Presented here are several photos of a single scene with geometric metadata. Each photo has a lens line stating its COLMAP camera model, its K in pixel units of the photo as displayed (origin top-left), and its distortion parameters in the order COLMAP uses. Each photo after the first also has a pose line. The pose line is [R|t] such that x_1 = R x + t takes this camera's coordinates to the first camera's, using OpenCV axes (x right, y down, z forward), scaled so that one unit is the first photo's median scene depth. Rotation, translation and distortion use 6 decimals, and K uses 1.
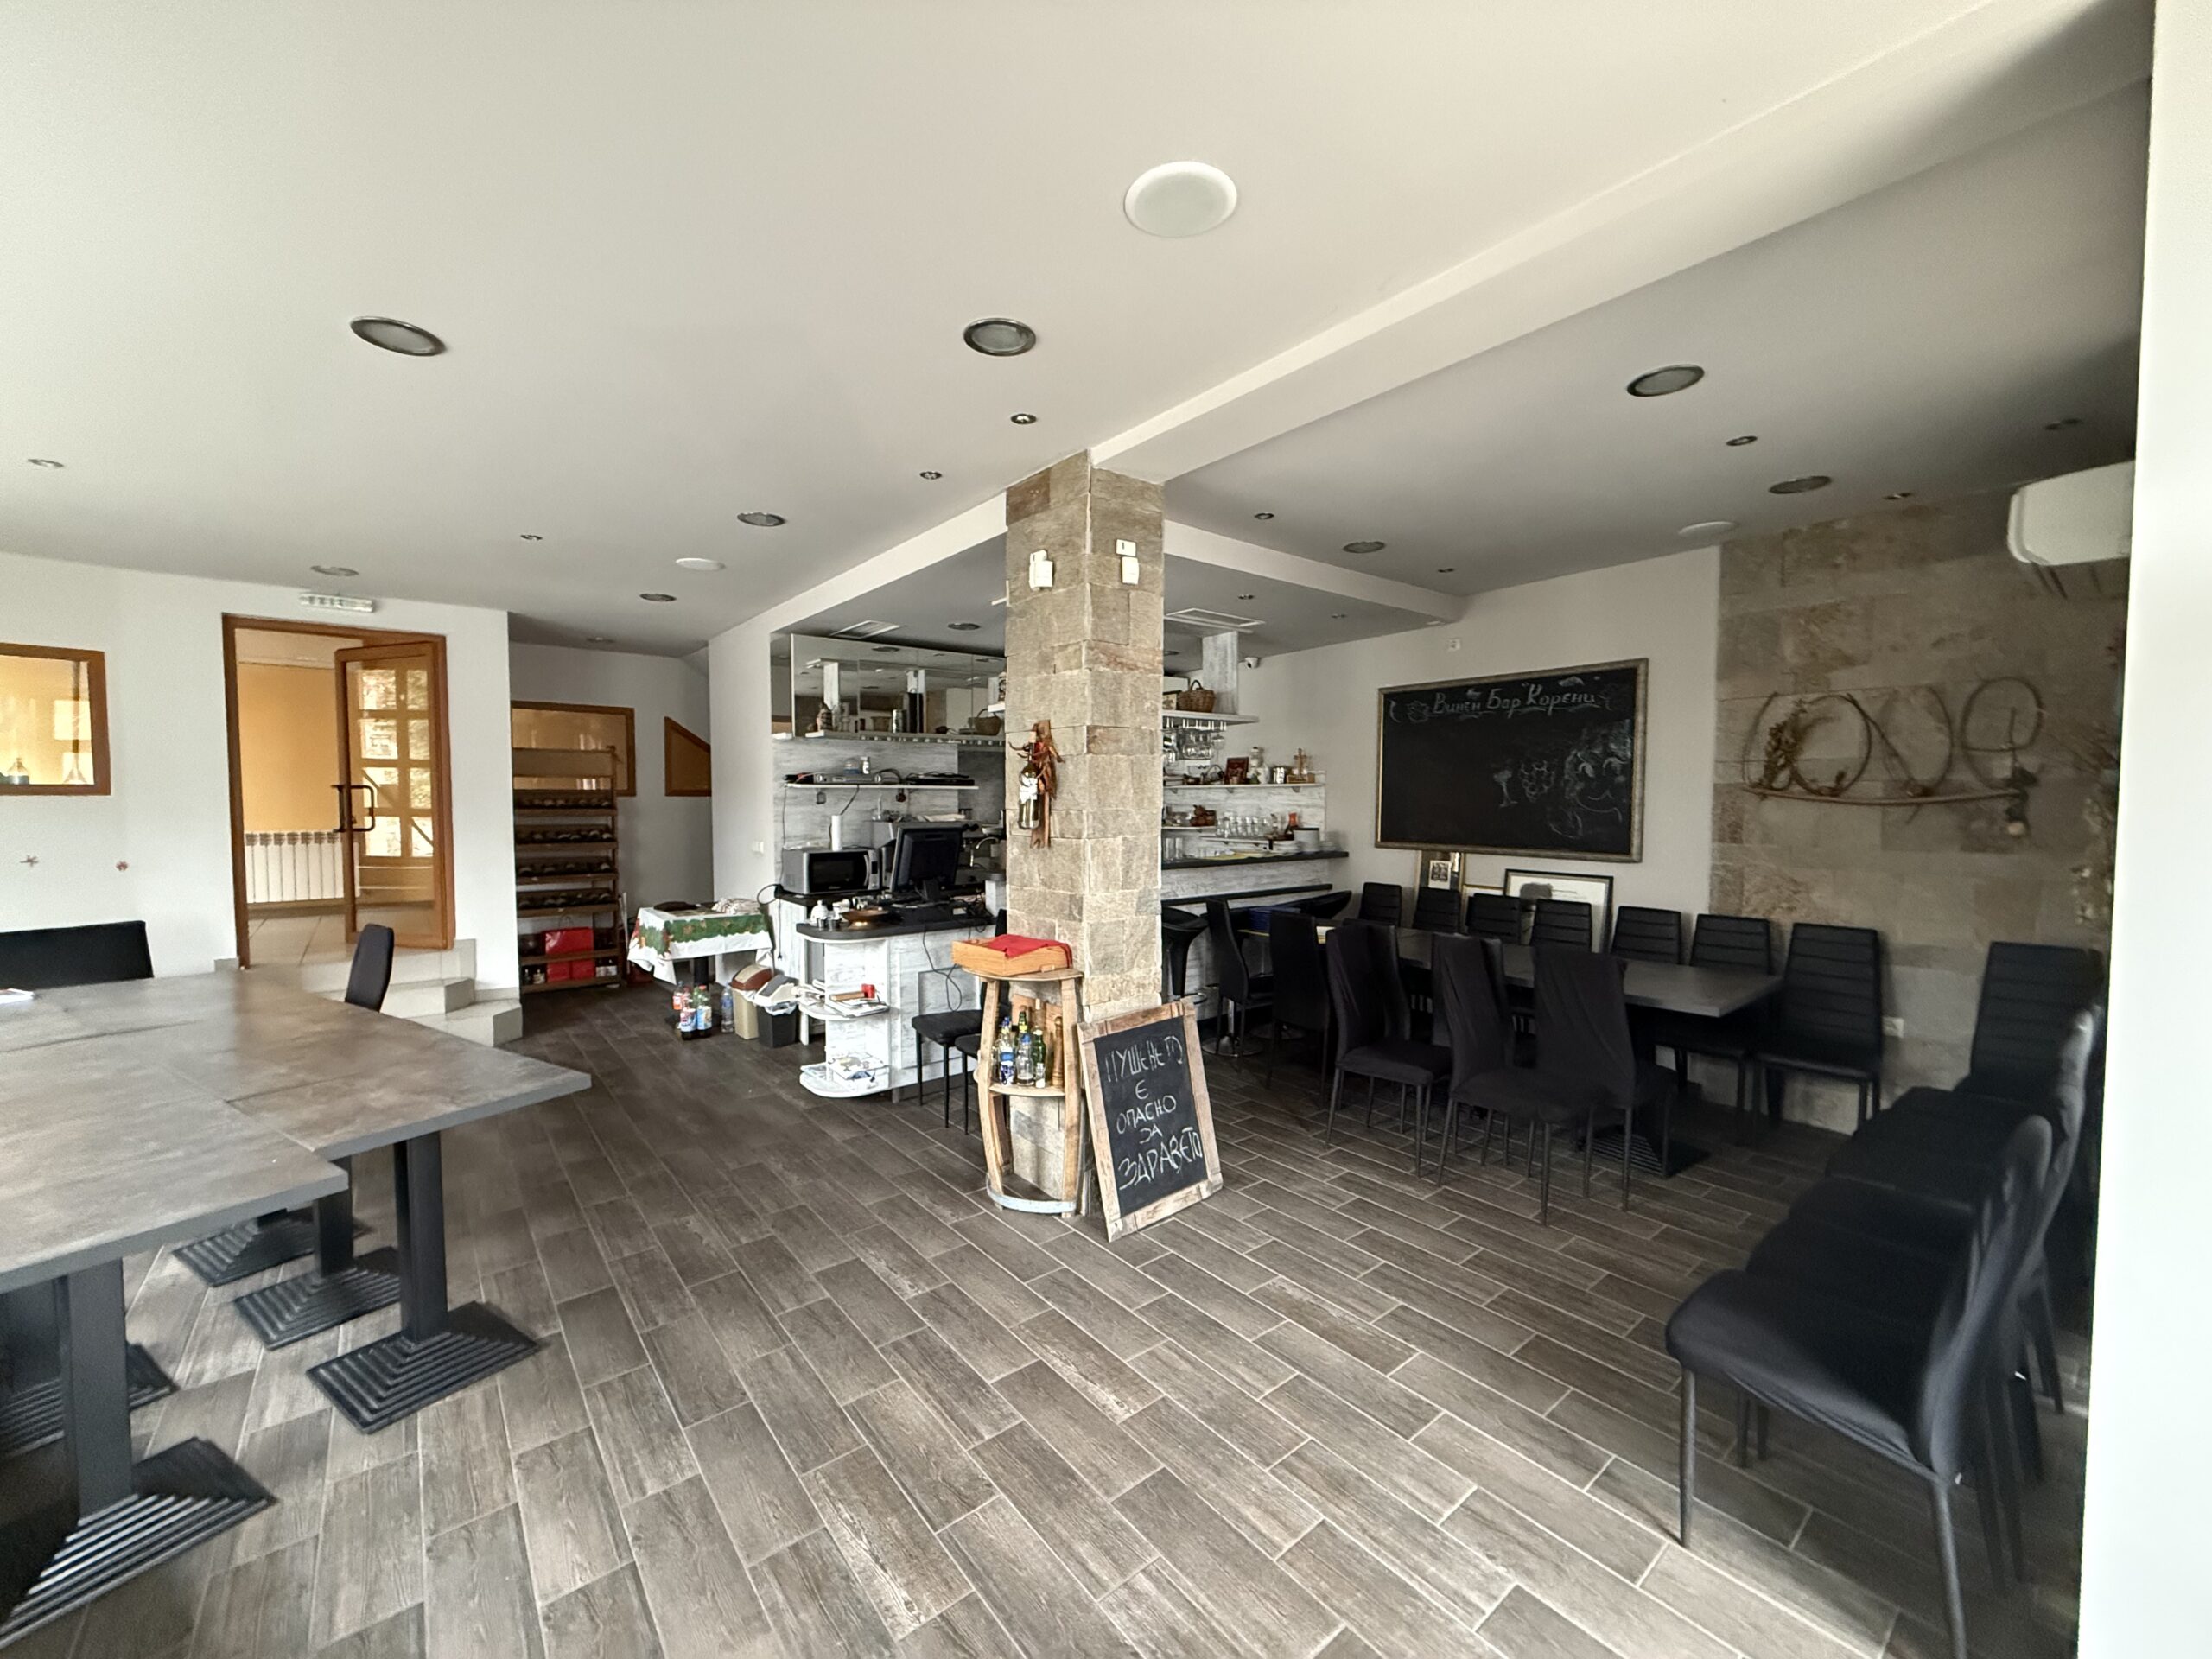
lens RADIAL K [[874.4, 0, 1100.4], [0, 874.4, 833.5], [0, 0, 1]] dist [-0.001891, 0.000076]
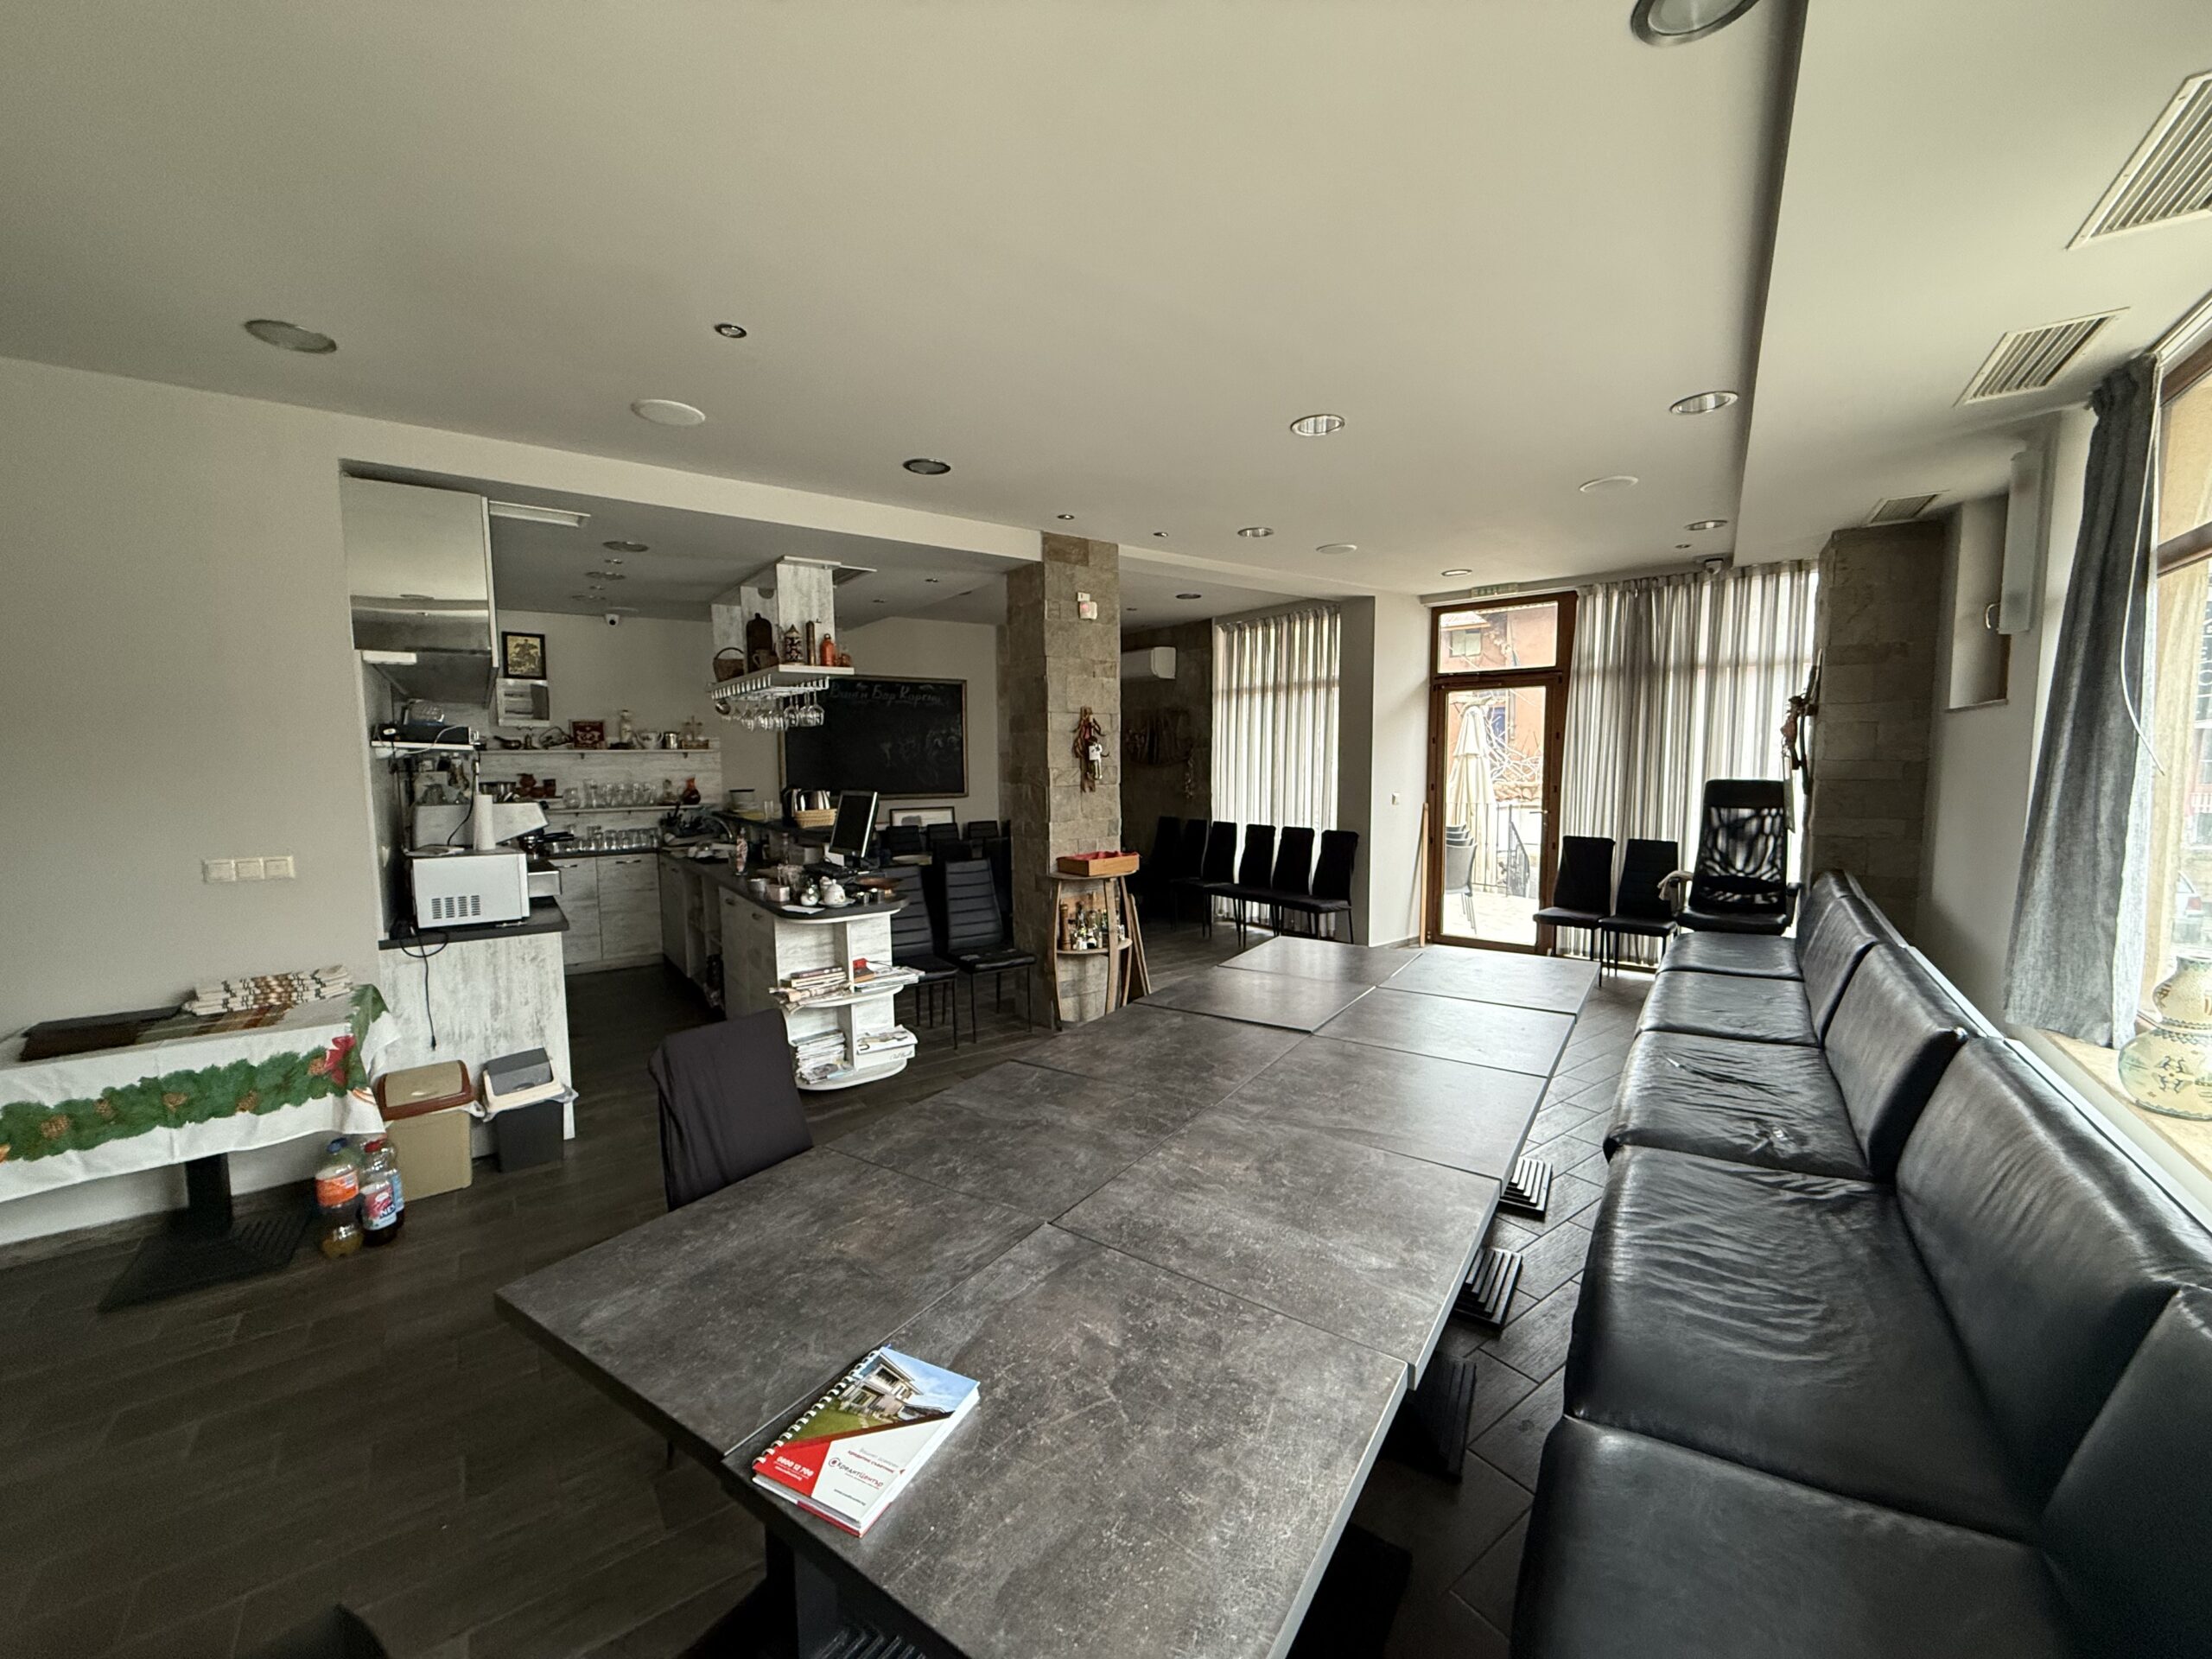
lens RADIAL K [[874.4, 0, 1100.4], [0, 874.4, 833.5], [0, 0, 1]] dist [-0.001891, 0.000076]
pose [[0.040326, -0.086784, 0.995411, -1.439243], [0.051313, 0.995086, 0.084677, -0.036483], [-0.997868, 0.047663, 0.044581, 0.841018]]
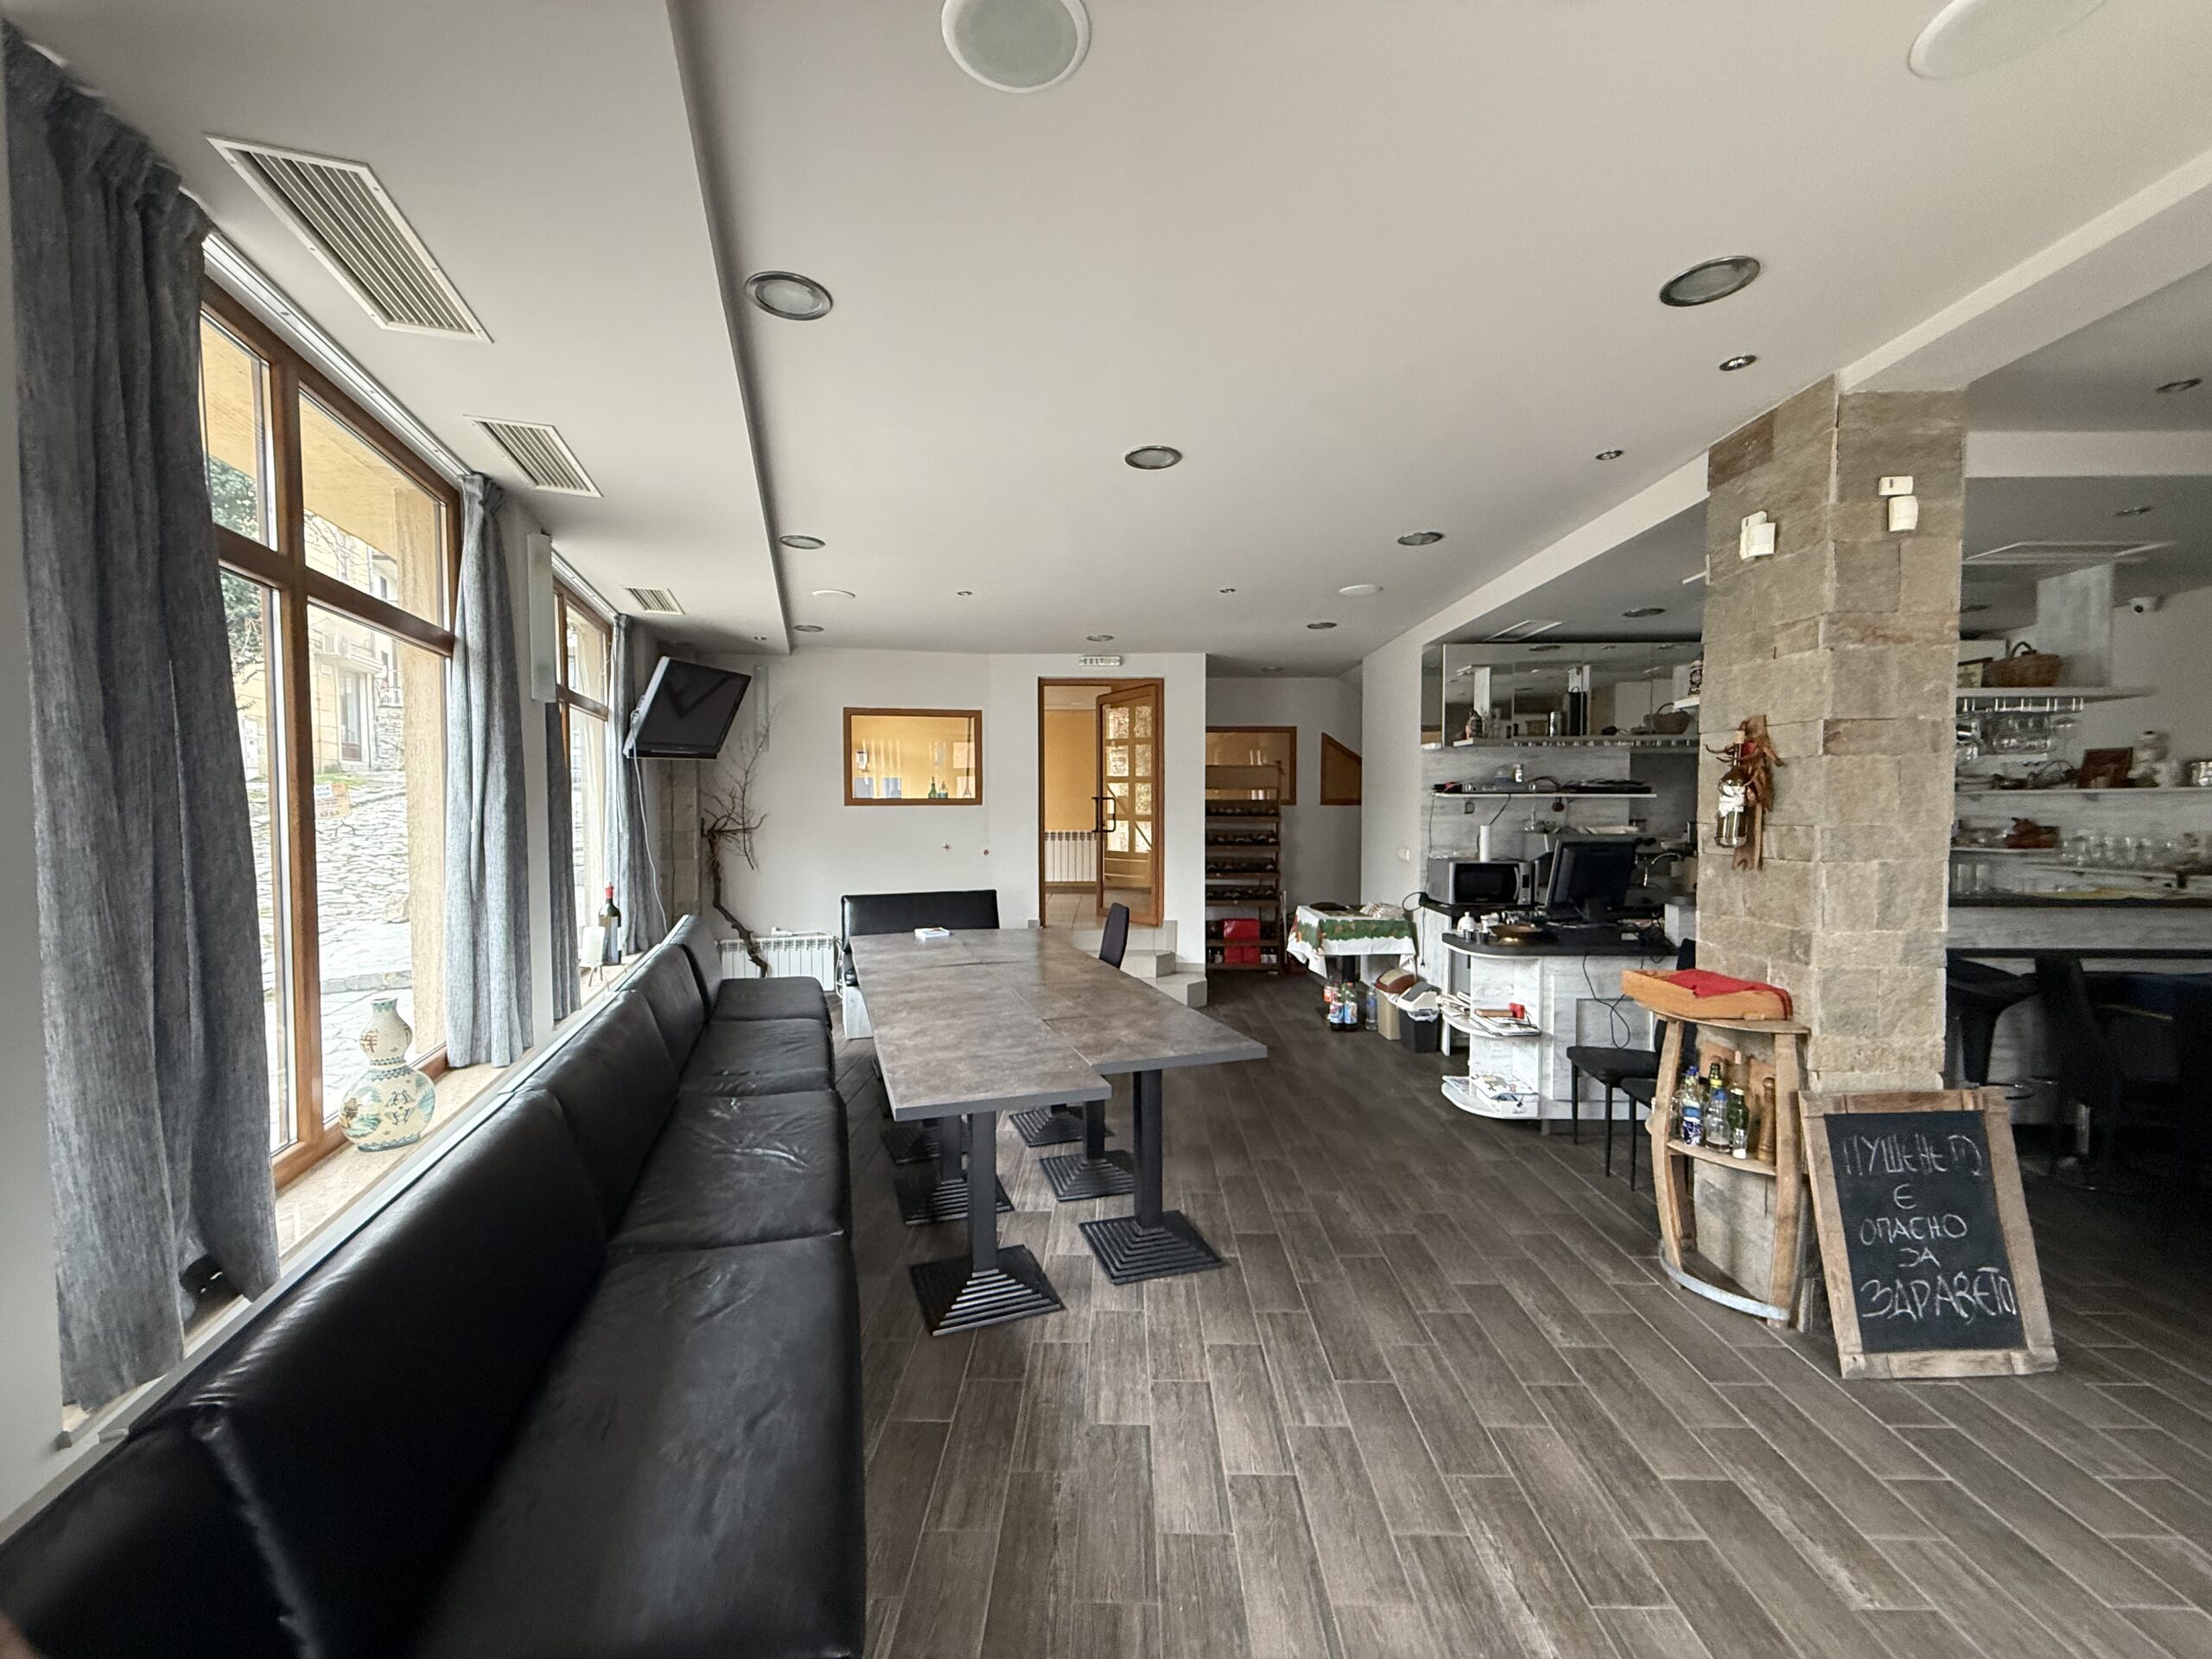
lens RADIAL K [[874.4, 0, 1100.4], [0, 874.4, 833.5], [0, 0, 1]] dist [-0.001891, 0.000076]
pose [[0.764032, 0.021088, -0.644834, -0.003523], [-0.026462, 0.999649, 0.001338, -0.002768], [0.644636, 0.016042, 0.764321, -0.028335]]
